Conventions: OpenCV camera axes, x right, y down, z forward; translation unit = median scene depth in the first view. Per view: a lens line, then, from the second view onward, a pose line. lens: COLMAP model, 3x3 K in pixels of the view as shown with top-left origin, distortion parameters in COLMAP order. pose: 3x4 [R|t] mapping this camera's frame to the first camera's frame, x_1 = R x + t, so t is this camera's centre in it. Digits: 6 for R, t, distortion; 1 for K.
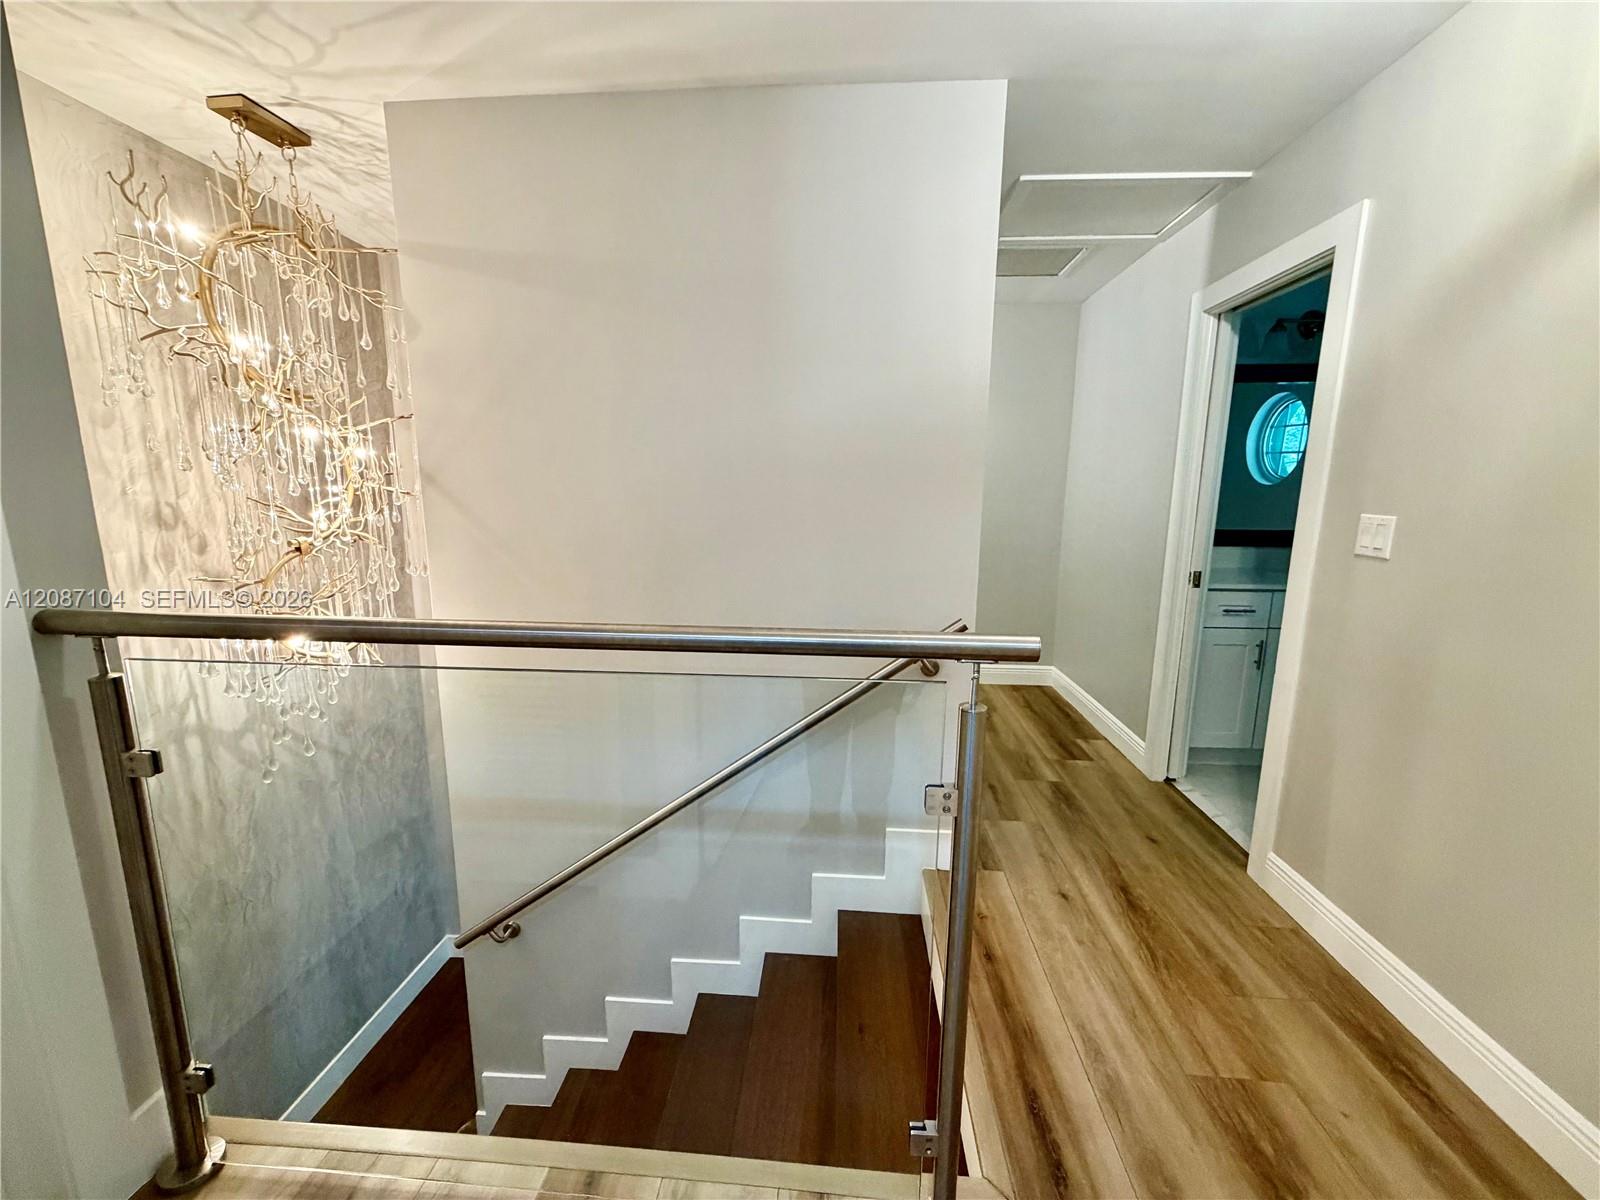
lens RADIAL K [[639.9, 0, 796.1], [0, 639.9, 599.8], [0, 0, 1]] dist [0.000623, 0.000076]
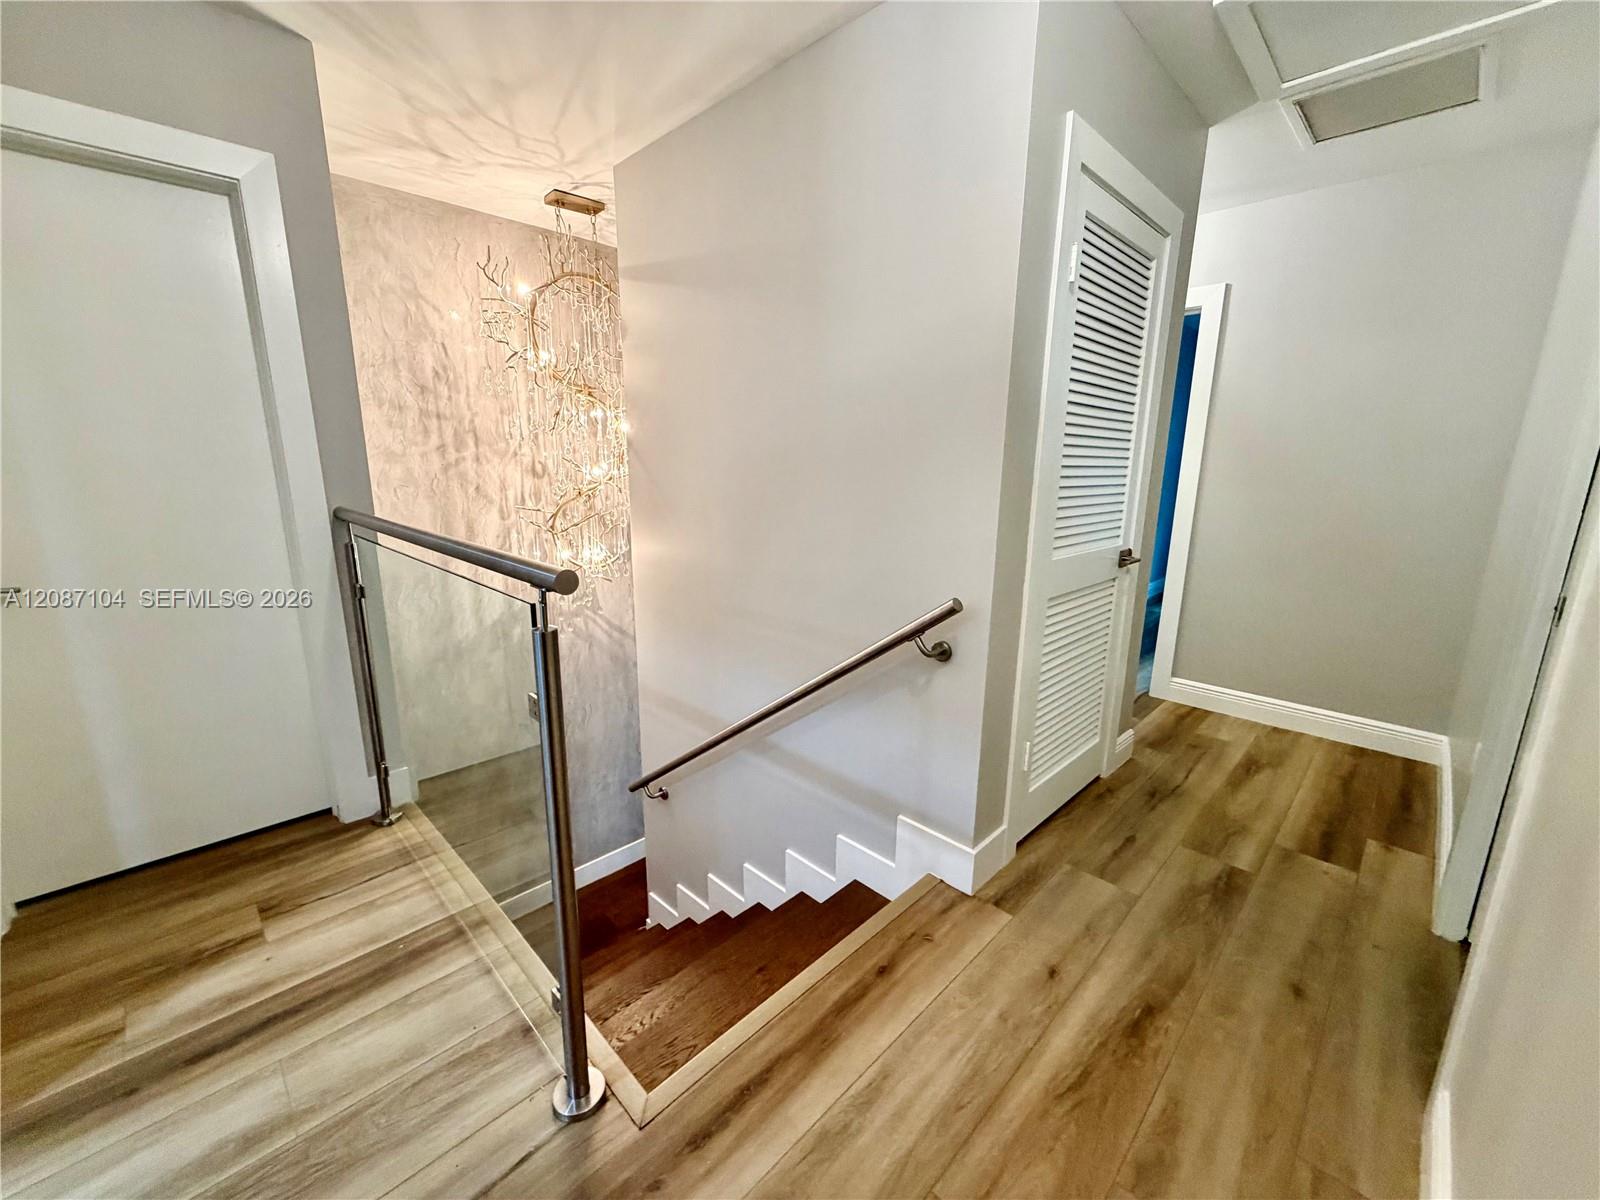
lens RADIAL K [[638.9, 0, 800.2], [0, 638.9, 603.0], [0, 0, 1]] dist [0.000426, -0.000132]
pose [[0.755363, 0.141643, -0.639815, 0.589326], [-0.117934, 0.989802, 0.079891, -0.004563], [0.644607, 0.015109, 0.764365, 0.196138]]
